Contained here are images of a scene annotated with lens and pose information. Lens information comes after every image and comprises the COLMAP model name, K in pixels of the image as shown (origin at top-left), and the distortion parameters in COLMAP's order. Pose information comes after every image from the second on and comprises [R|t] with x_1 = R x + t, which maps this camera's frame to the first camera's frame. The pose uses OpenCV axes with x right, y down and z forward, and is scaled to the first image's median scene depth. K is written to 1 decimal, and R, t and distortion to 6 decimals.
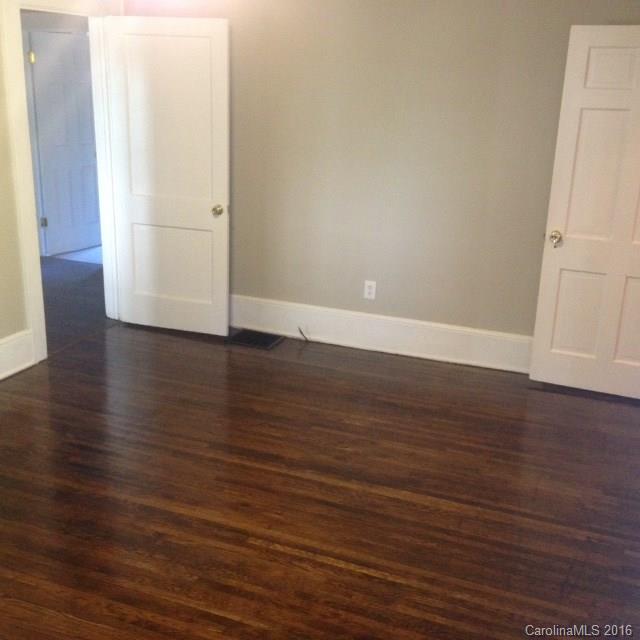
lens RADIAL K [[783.0, 0, 321.3], [0, 783.0, 324.3], [0, 0, 1]] dist [0.055060, 0.000000]
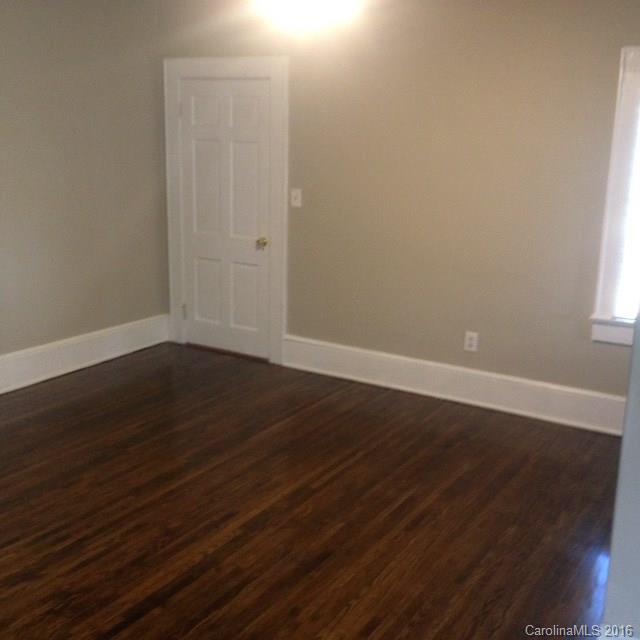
lens RADIAL K [[783.0, 0, 320.6], [0, 783.0, 322.1], [0, 0, 1]] dist [0.055060, 0.000000]
pose [[0.181699, -0.269349, 0.945746, -1.249783], [0.271906, 0.938020, 0.214909, -0.254447], [-0.945015, 0.218105, 0.243675, 0.627982]]
